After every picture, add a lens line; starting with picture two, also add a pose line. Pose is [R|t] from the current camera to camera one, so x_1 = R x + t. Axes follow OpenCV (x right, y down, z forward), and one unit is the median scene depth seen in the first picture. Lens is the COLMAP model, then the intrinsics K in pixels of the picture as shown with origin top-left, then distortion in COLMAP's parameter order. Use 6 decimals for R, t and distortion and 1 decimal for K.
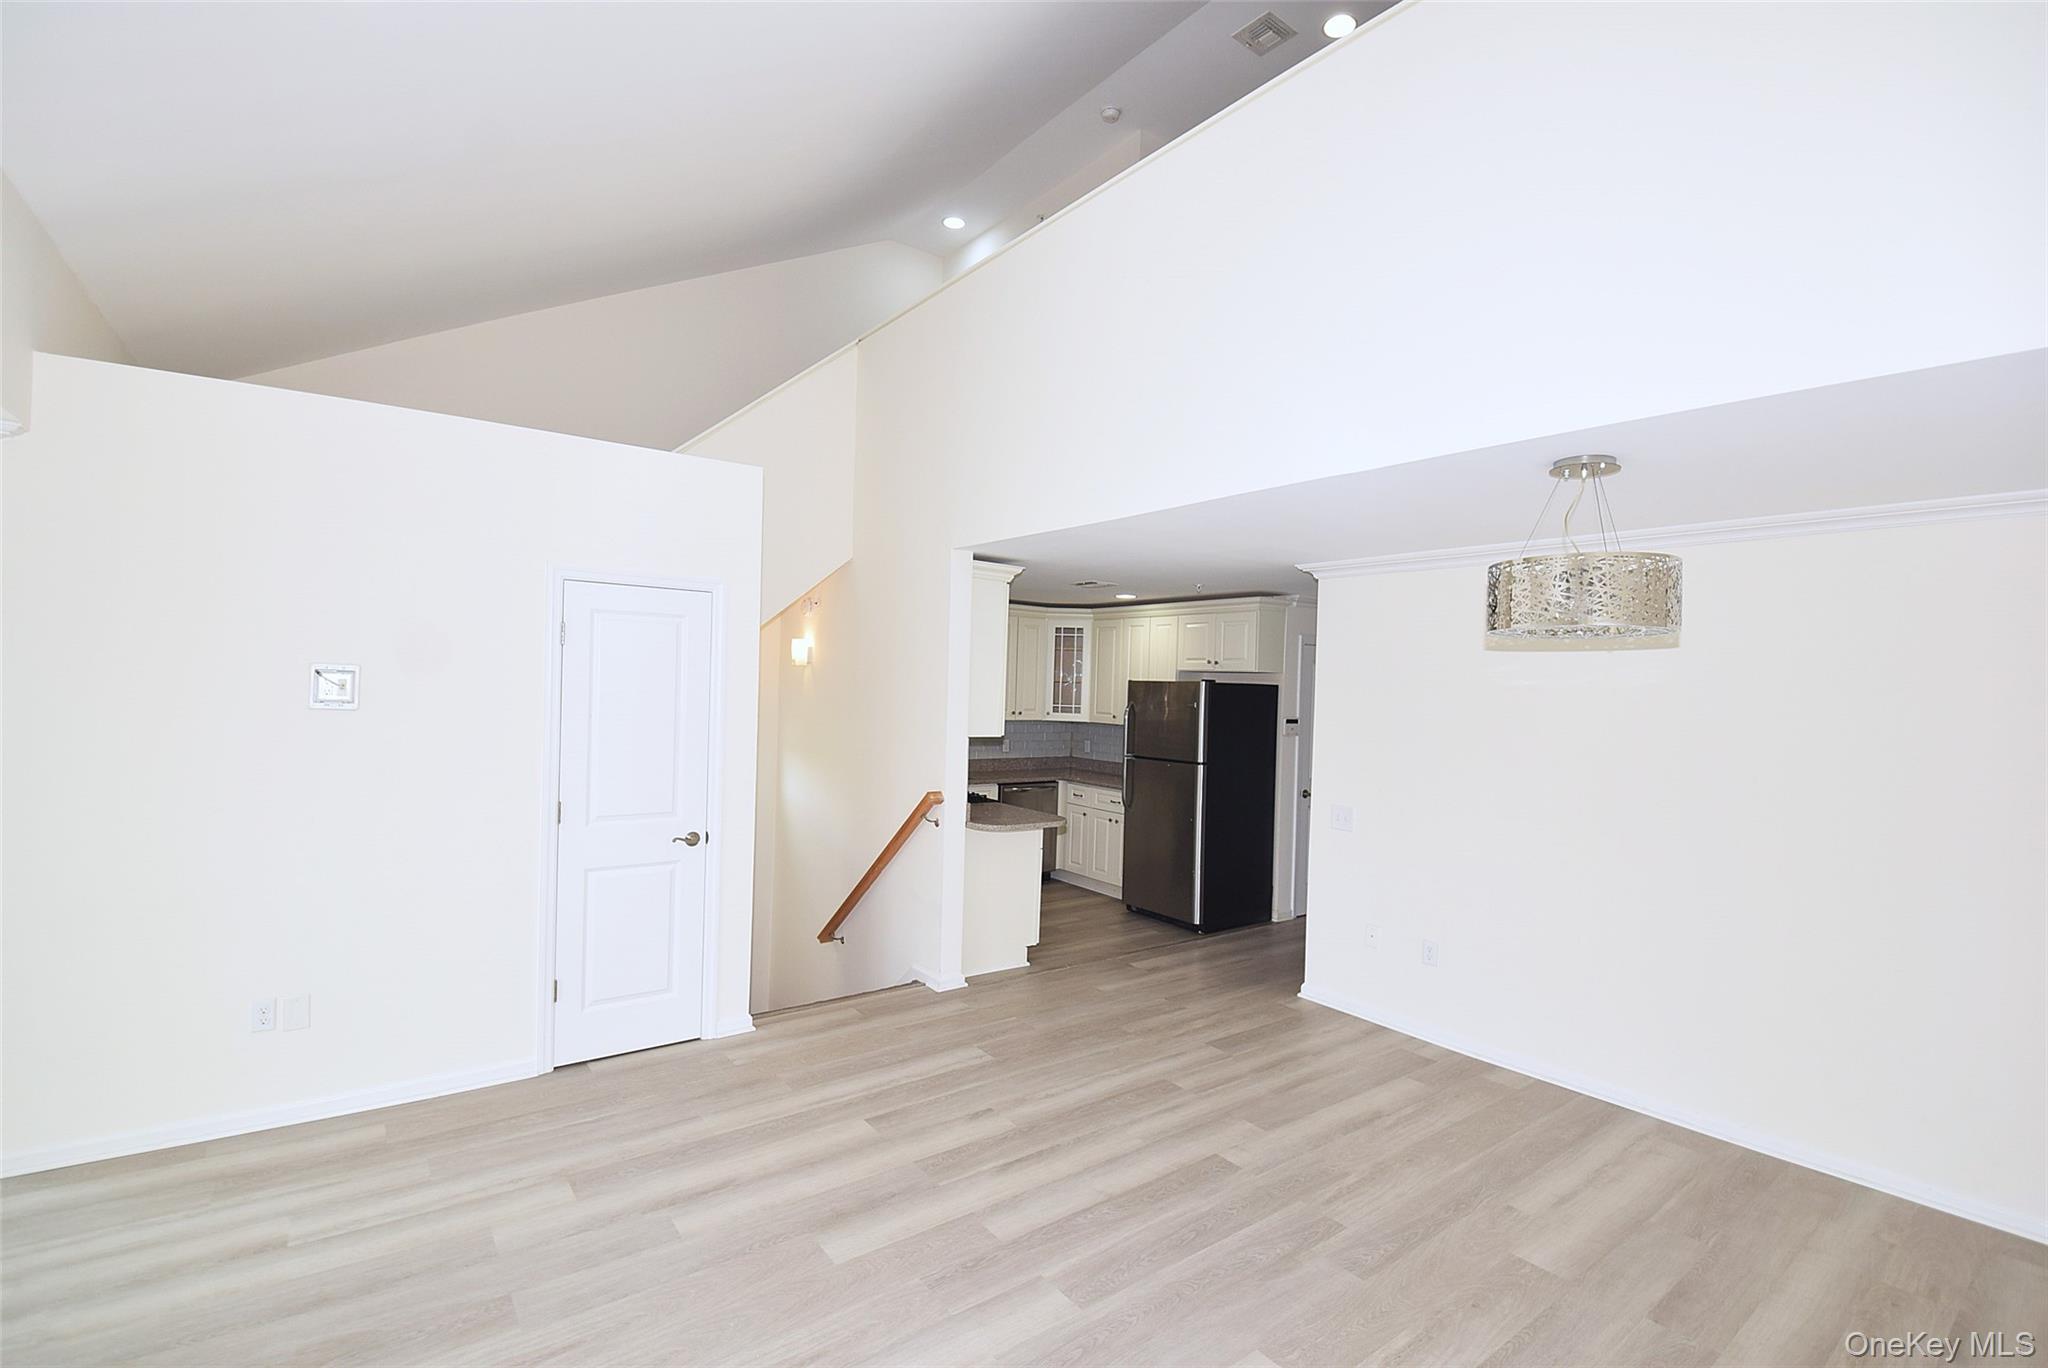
lens RADIAL K [[908.8, 0, 1024.0], [0, 908.8, 684.0], [0, 0, 1]] dist [0.002627, -0.017587]
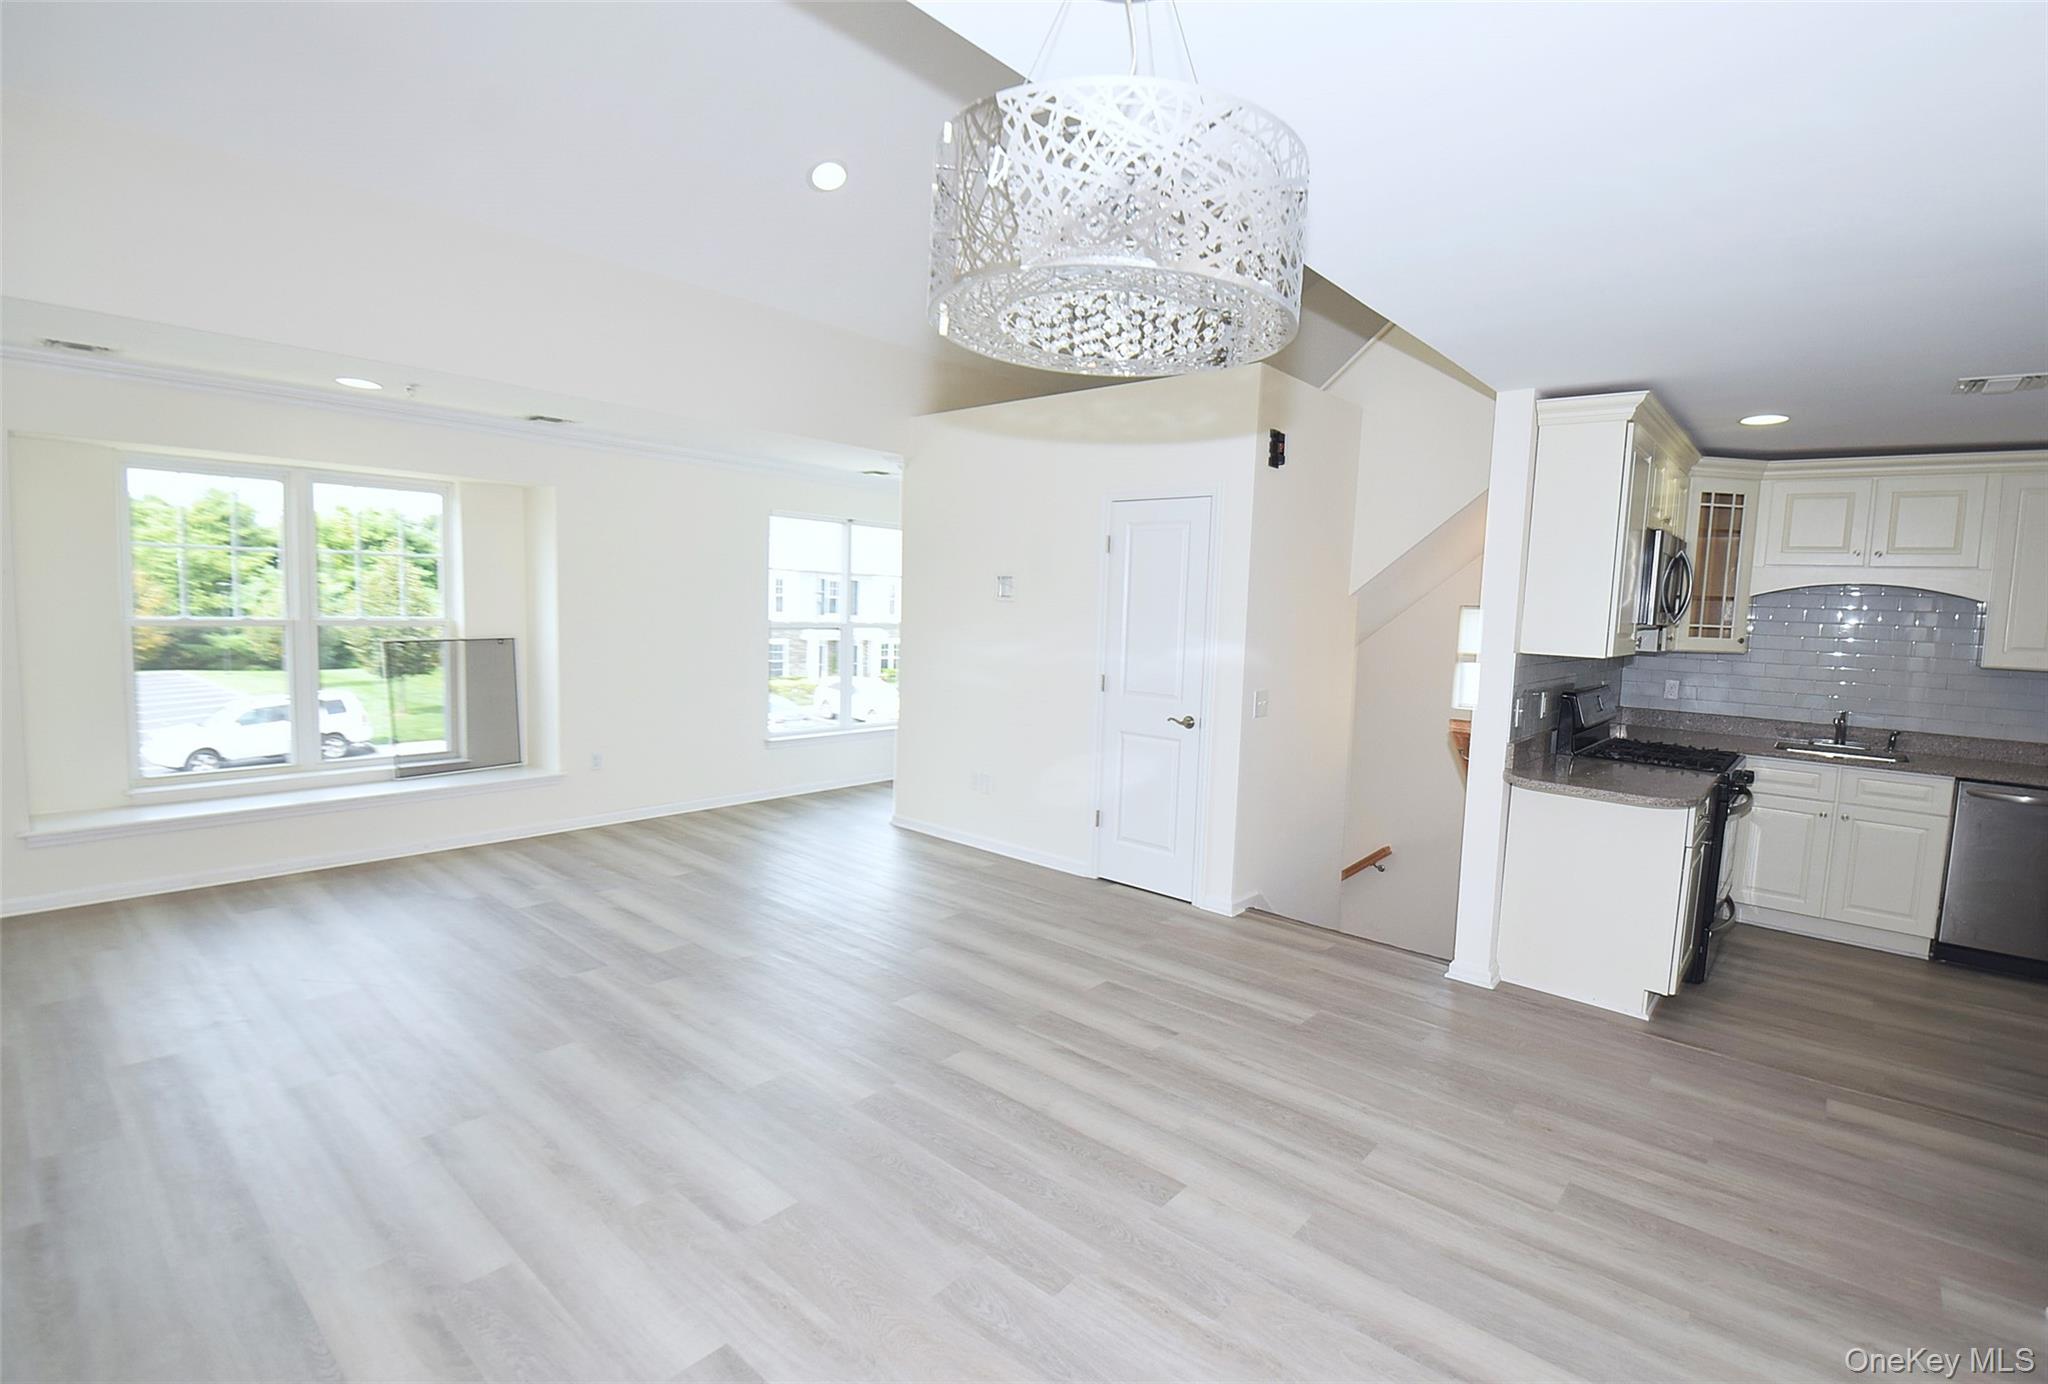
lens RADIAL K [[945.8, 0, 1063.9], [0, 945.8, 695.9], [0, 0, 1]] dist [-0.000525, -0.019905]
pose [[0.229369, 0.074882, -0.970455, 0.721732], [-0.032507, 0.997069, 0.069252, 0.064031], [0.972797, 0.015662, 0.231131, 0.587396]]
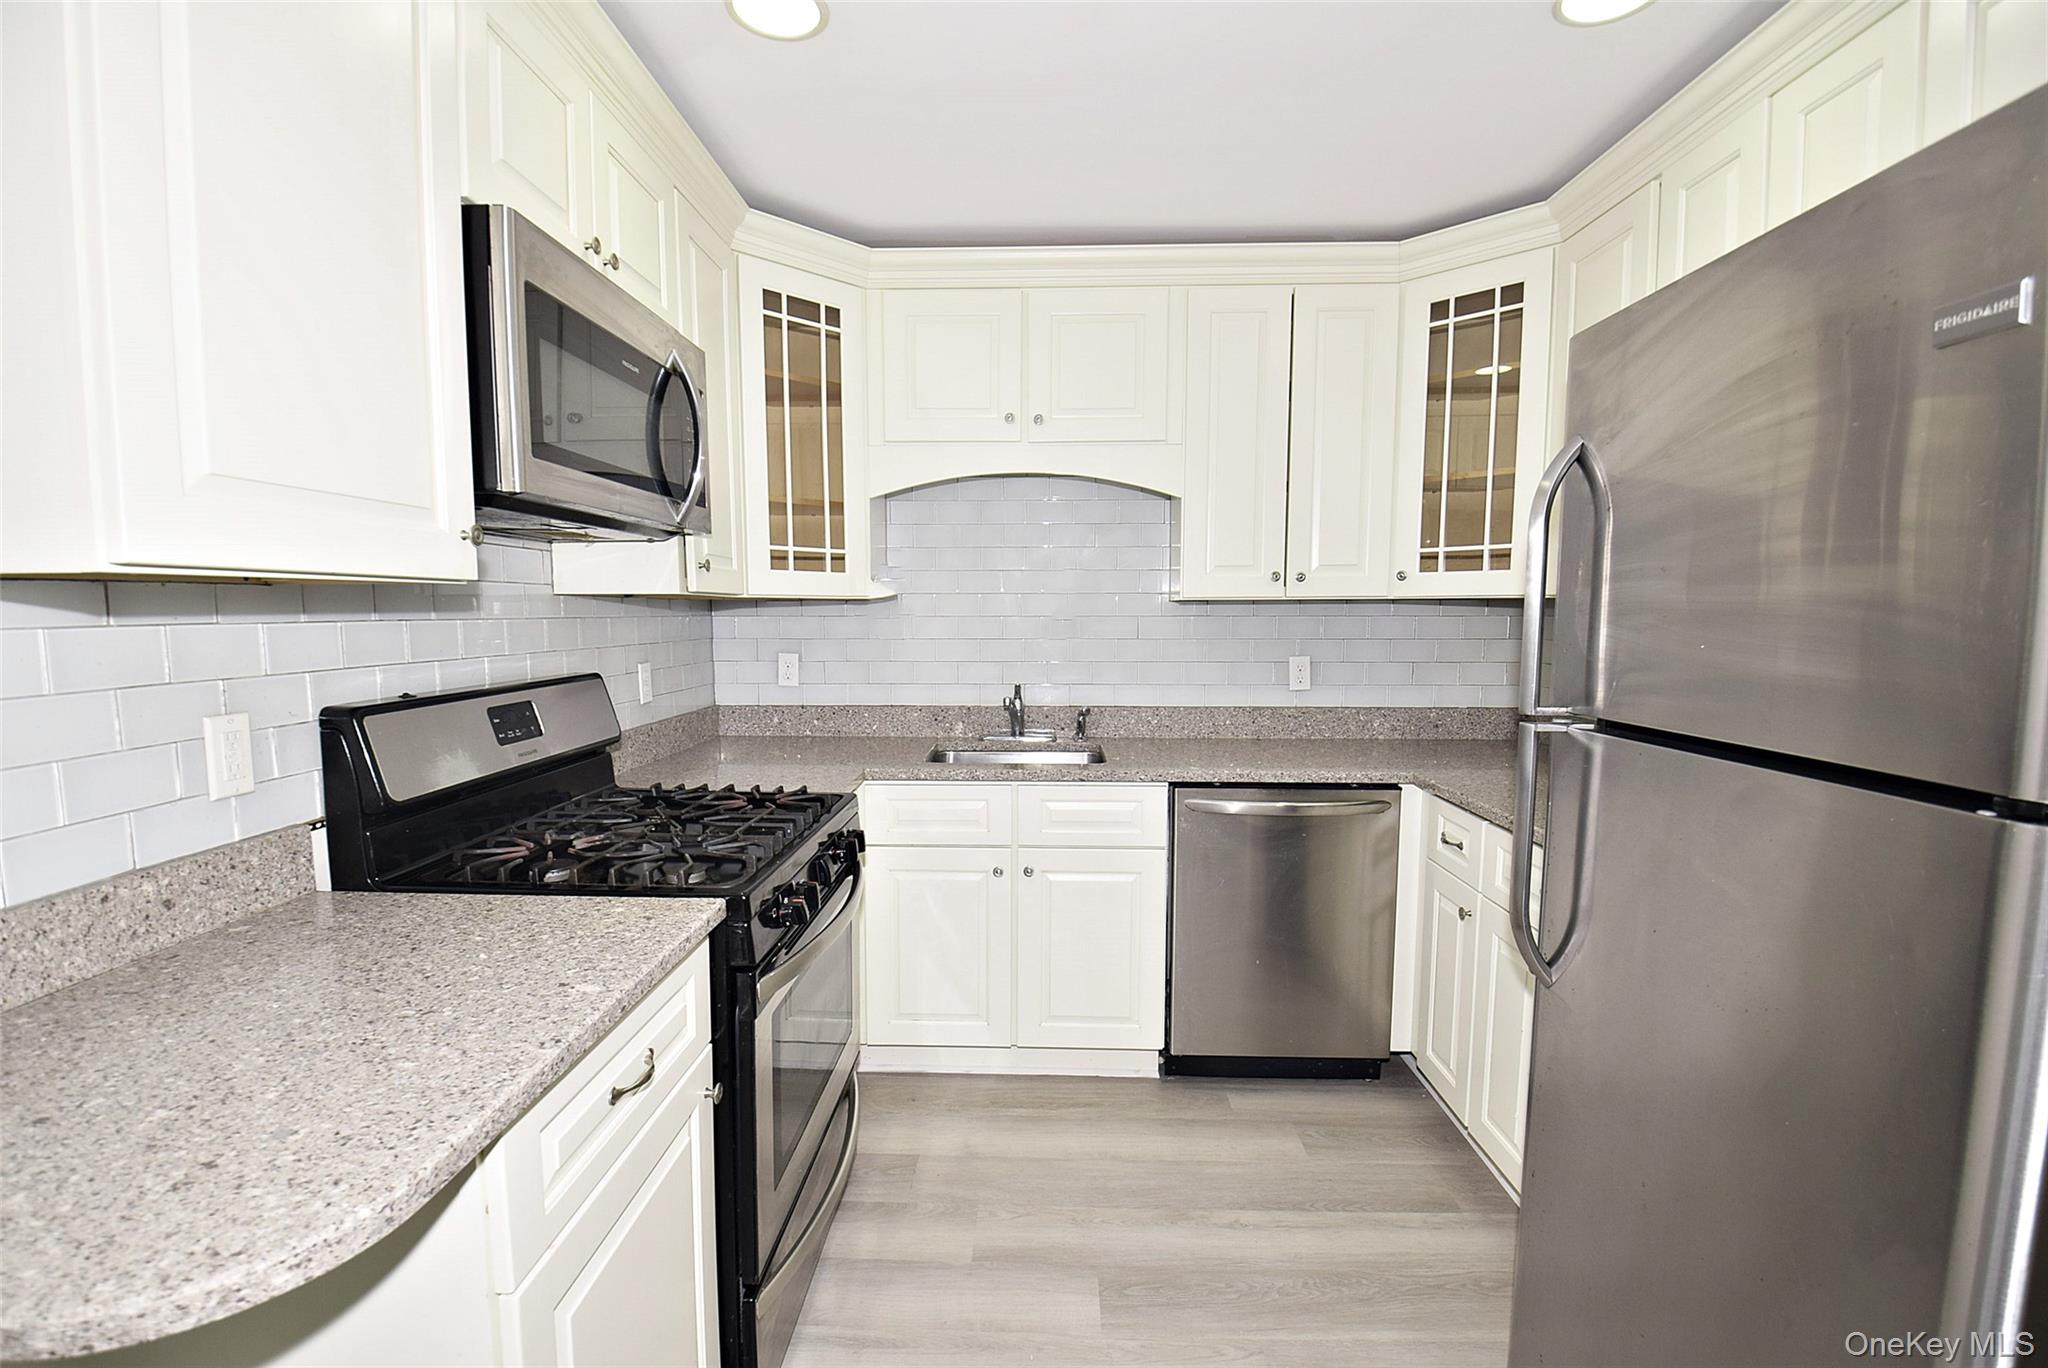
lens RADIAL K [[905.8, 0, 1016.5], [0, 905.8, 705.4], [0, 0, 1]] dist [0.019434, -0.026638]
pose [[0.776989, 0.041398, -0.628152, 0.221448], [0.015026, 0.996331, 0.084249, 0.090468], [0.629335, -0.074899, 0.773517, 1.307383]]
